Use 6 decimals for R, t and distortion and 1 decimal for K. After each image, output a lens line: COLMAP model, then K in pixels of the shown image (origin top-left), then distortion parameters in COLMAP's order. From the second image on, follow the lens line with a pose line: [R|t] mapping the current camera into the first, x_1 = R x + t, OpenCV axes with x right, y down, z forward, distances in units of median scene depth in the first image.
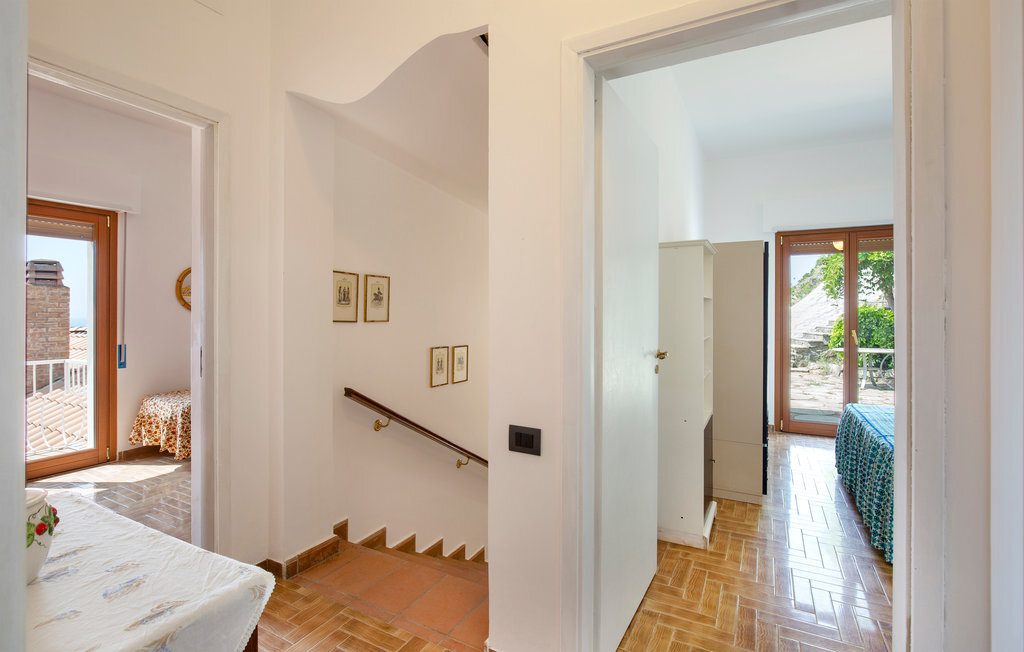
lens RADIAL K [[469.5, 0, 513.4], [0, 469.5, 316.1], [0, 0, 1]] dist [-0.004906, 0.001312]
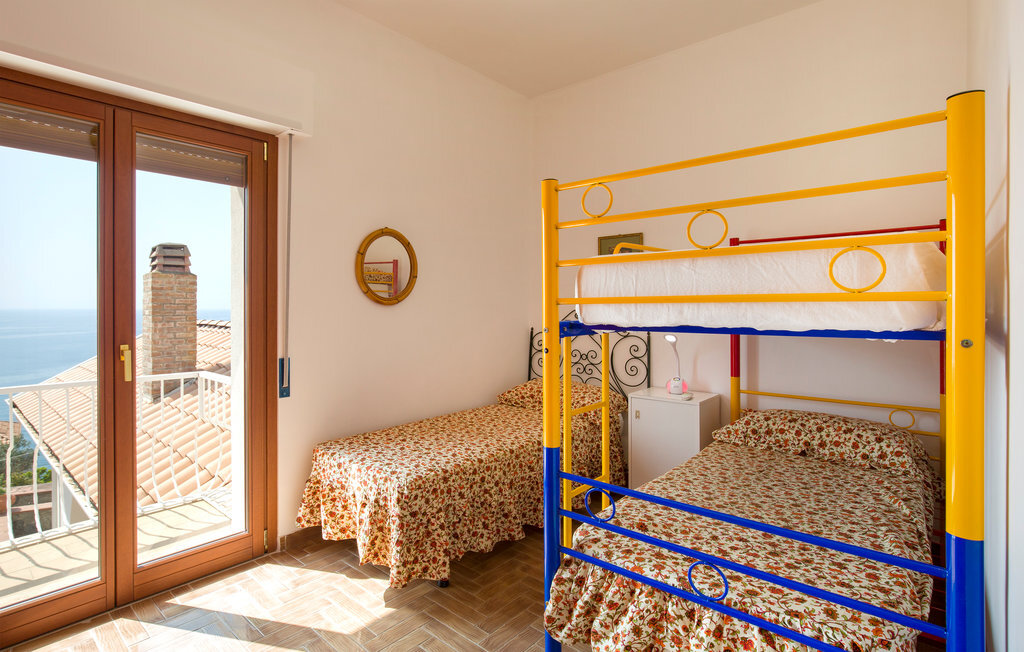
lens RADIAL K [[497.7, 0, 488.0], [0, 497.7, 308.2], [0, 0, 1]] dist [-0.000872, 0.003364]
pose [[0.976111, -0.000770, -0.217272, -0.381978], [0.001323, 0.999996, 0.002397, -0.003306], [0.217269, -0.002627, 0.976108, 0.374973]]
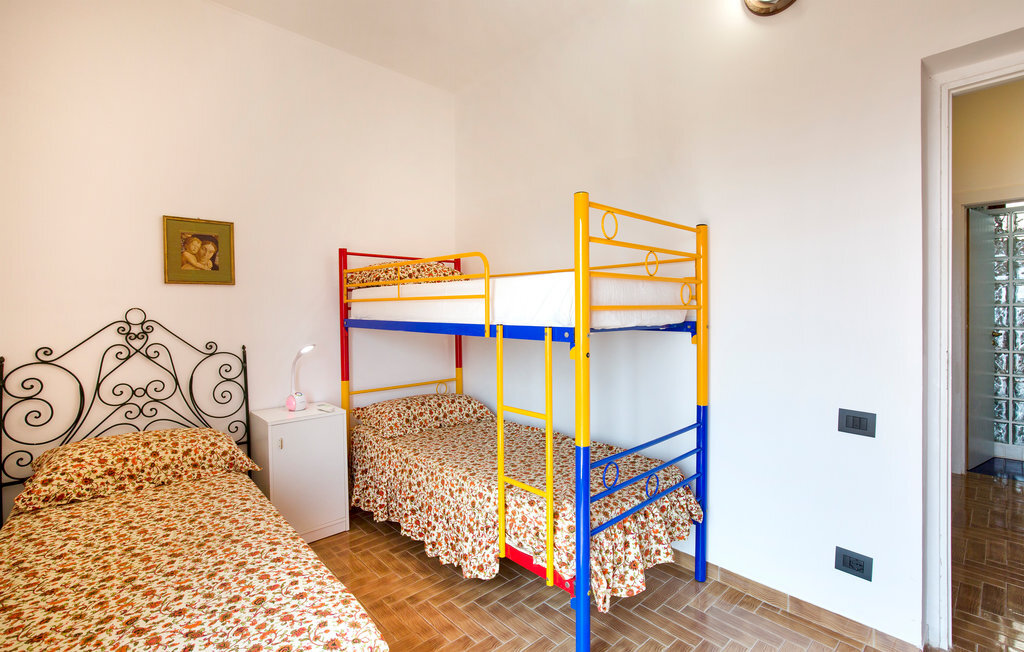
lens RADIAL K [[469.5, 0, 513.2], [0, 469.5, 320.3], [0, 0, 1]] dist [-0.004906, 0.001312]
pose [[0.307661, -0.019933, 0.951287, -0.734363], [0.006937, 0.999801, 0.018705, -0.005376], [-0.951471, 0.000844, 0.307738, 0.647473]]
